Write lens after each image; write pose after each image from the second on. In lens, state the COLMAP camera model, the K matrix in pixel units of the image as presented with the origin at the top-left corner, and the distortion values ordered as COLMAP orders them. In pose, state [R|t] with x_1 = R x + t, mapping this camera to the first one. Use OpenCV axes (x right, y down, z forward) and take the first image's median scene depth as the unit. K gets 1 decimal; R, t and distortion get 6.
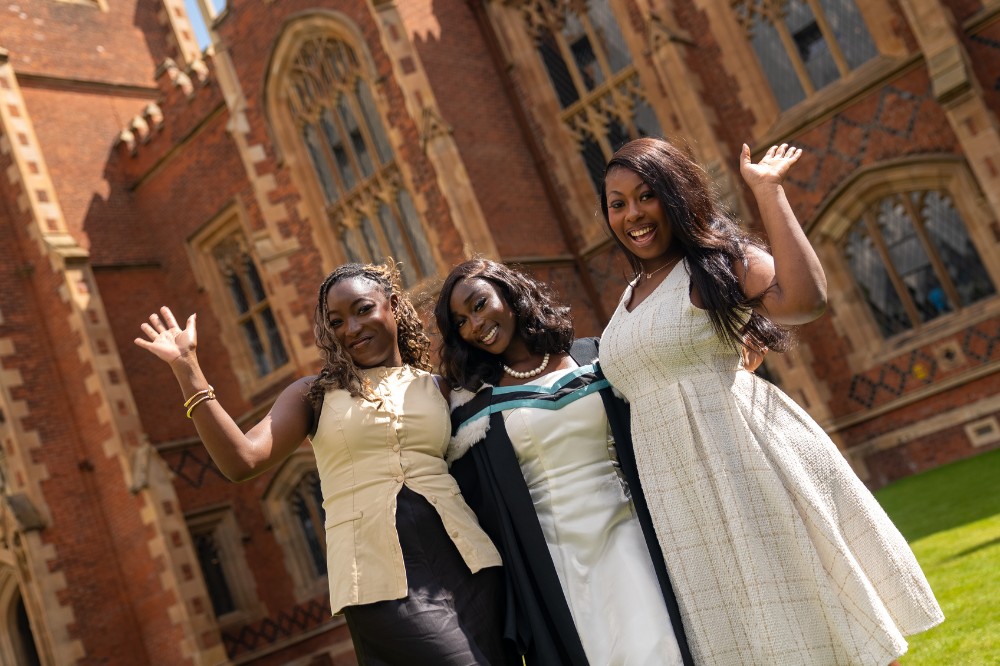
lens RADIAL K [[1145.0, 0, 500.0], [0, 1145.0, 333.0], [0, 0, 1]] dist [0.022262, 0.340331]
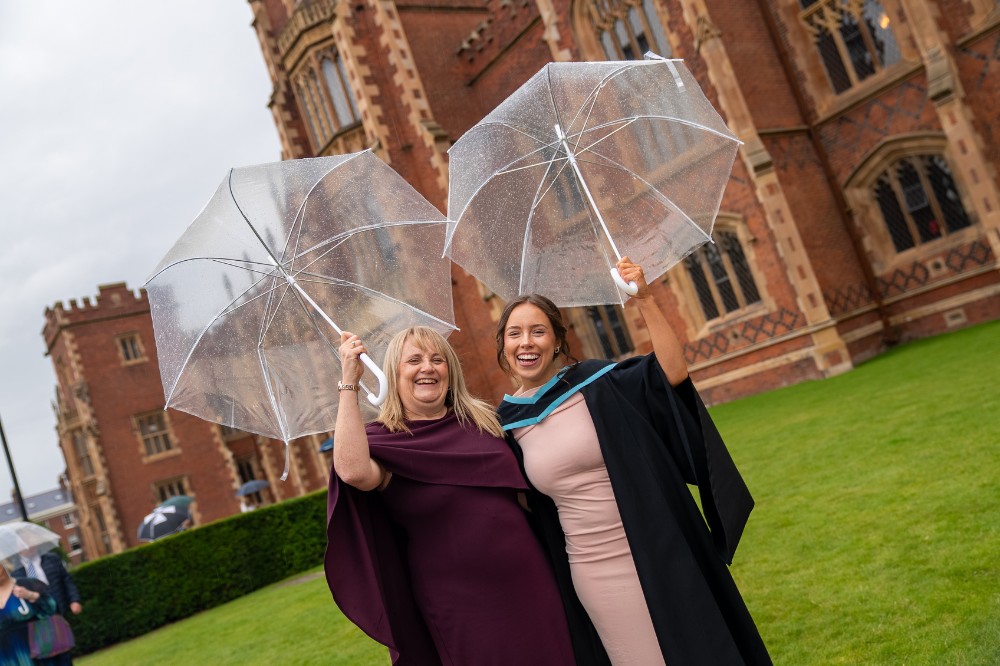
lens RADIAL K [[885.5, 0, 500.0], [0, 885.5, 333.0], [0, 0, 1]] dist [-0.056929, 0.152123]
pose [[0.977376, 0.020458, -0.210518, -0.061300], [0.015810, 0.985461, 0.169164, -0.009851], [0.210918, -0.168665, 0.962843, -0.084824]]
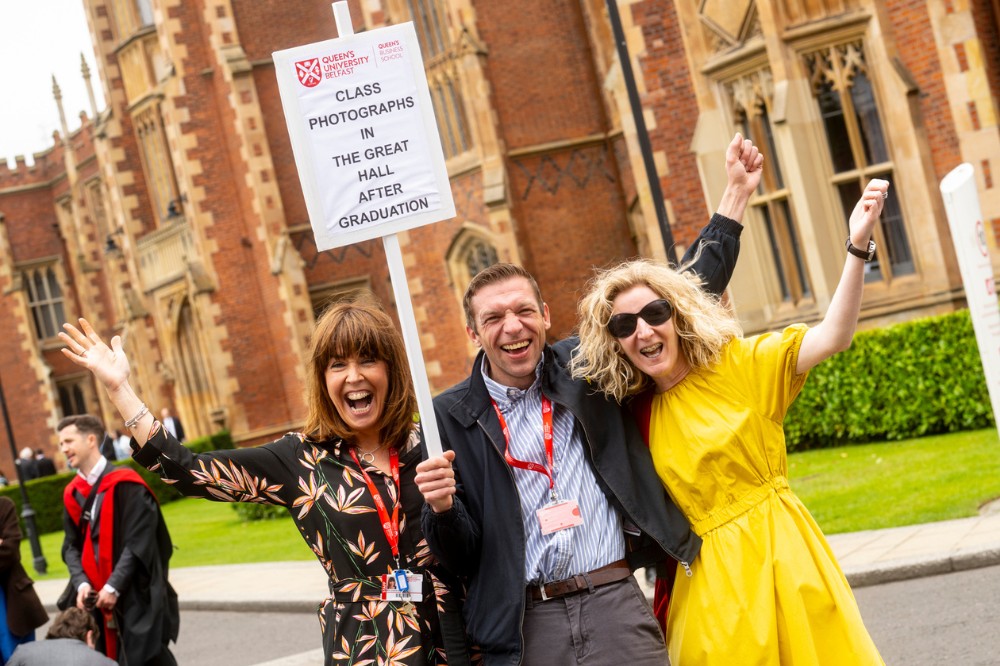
lens RADIAL K [[2404.7, 0, 500.0], [0, 2404.7, 333.0], [0, 0, 1]] dist [0.065974, 0.058035]
pose [[0.922272, 0.146903, -0.357539, 0.847721], [-0.033417, 0.951807, 0.304873, -0.601744], [0.385095, -0.269228, 0.882733, -1.224245]]
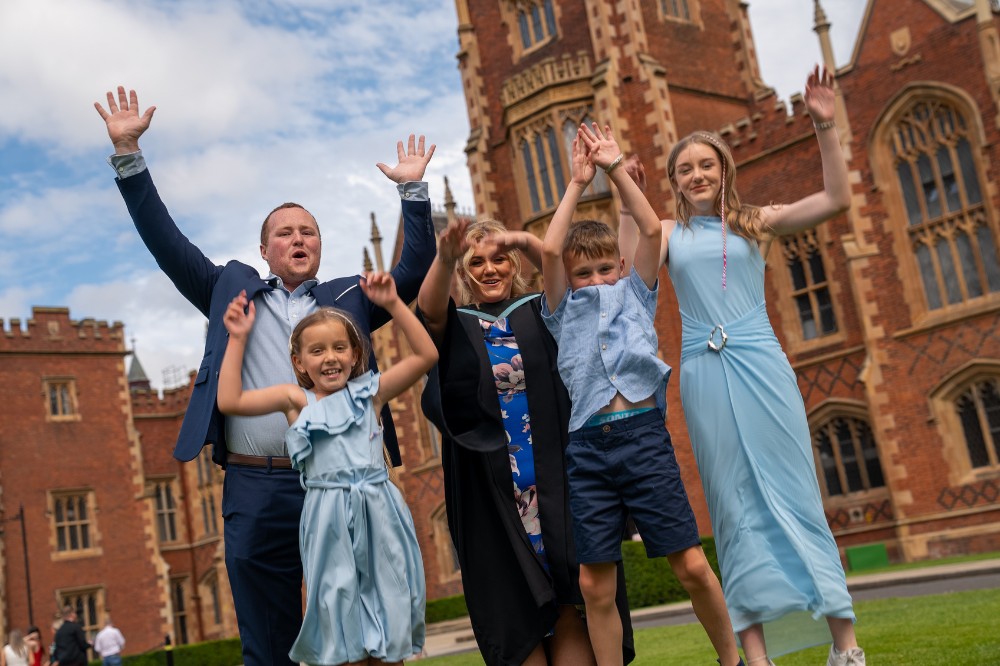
lens RADIAL K [[1438.1, 0, 500.0], [0, 1438.1, 333.0], [0, 0, 1]] dist [0.117125, 0.669468]
pose [[0.978744, 0.176993, -0.103598, -0.418504], [-0.173874, 0.984016, 0.038475, 0.030474], [0.108752, -0.019644, 0.993875, -0.755446]]
